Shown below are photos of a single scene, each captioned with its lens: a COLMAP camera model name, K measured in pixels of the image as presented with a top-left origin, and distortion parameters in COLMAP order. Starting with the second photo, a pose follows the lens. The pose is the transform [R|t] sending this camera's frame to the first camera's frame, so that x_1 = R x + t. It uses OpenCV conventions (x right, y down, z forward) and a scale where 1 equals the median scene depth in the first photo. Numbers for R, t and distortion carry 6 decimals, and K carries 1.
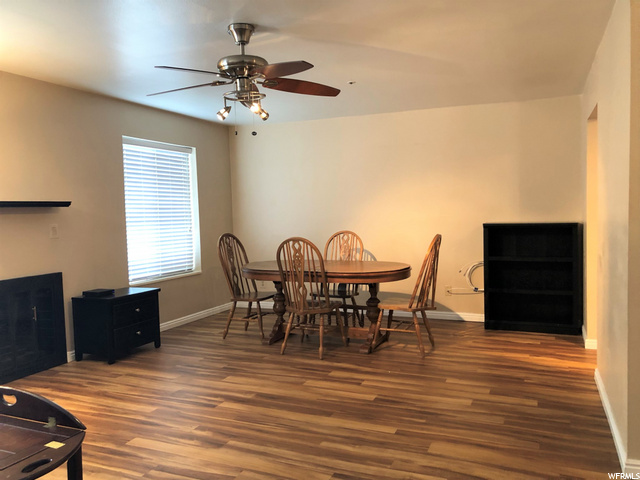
lens RADIAL K [[531.7, 0, 327.6], [0, 531.7, 251.9], [0, 0, 1]] dist [0.077005, -0.124804]
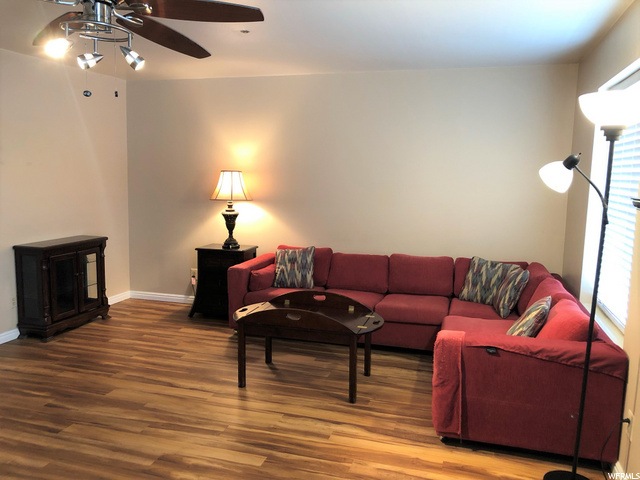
lens RADIAL K [[516.2, 0, 320.0], [0, 516.2, 240.0], [0, 0, 1]] dist [-0.001033, -0.000068]
pose [[-0.994301, 0.013282, -0.105782, -0.283725], [-0.009050, 0.978112, 0.207882, -0.145569], [0.106228, 0.207654, -0.972417, 1.346555]]
